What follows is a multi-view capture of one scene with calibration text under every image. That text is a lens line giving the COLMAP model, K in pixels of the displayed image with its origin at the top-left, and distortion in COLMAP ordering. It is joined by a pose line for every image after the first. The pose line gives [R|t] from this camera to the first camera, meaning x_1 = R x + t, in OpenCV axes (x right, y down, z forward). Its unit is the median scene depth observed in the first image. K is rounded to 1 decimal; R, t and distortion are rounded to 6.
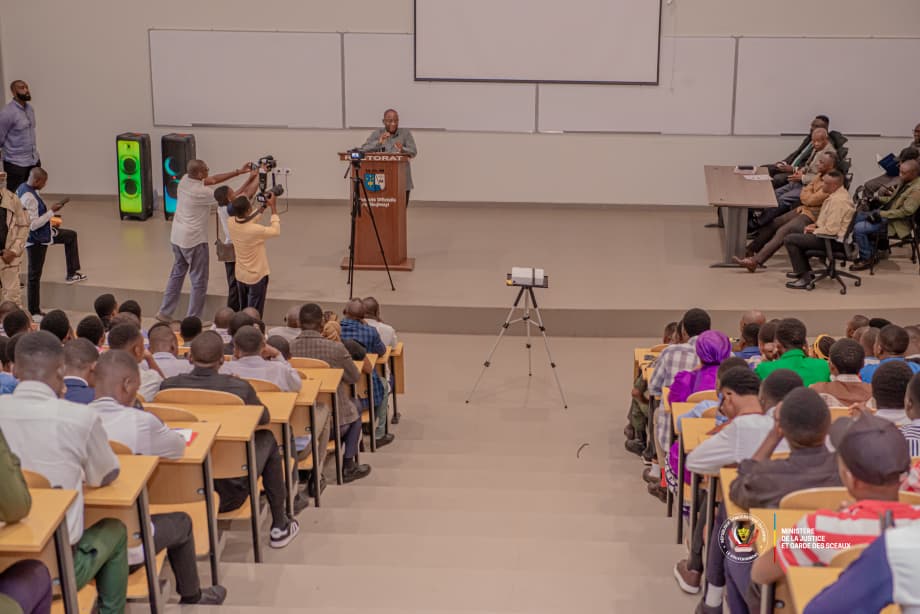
lens RADIAL K [[1575.1, 0, 460.0], [0, 1575.1, 307.0], [0, 0, 1]] dist [0.010520, -0.105685]
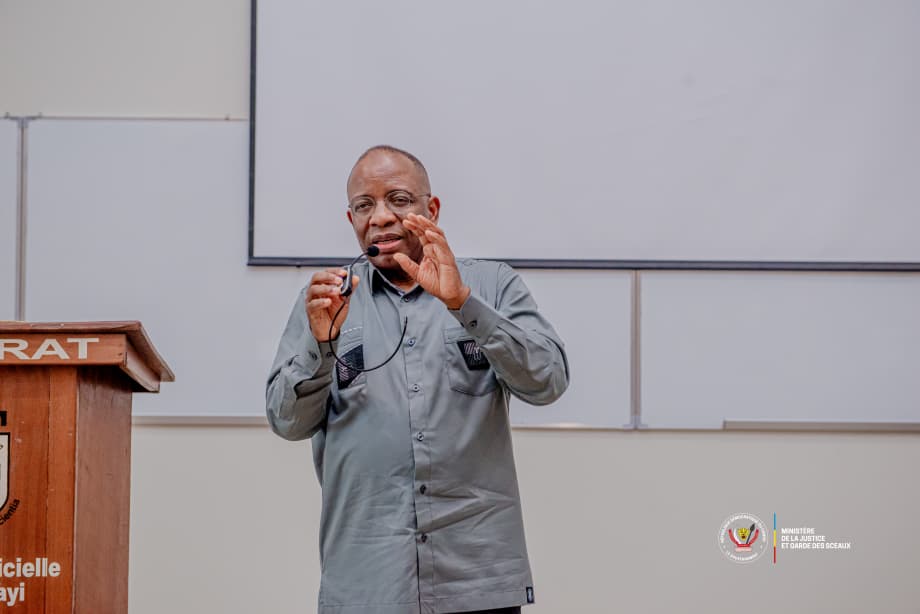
lens RADIAL K [[1545.0, 0, 460.0], [0, 1545.0, 307.0], [0, 0, 1]] dist [0.138485, -0.315784]
pose [[0.999028, 0.004835, 0.043816, 0.000452], [0.010505, 0.939217, -0.343165, -0.027875], [-0.042812, 0.343291, 0.938253, 0.721918]]
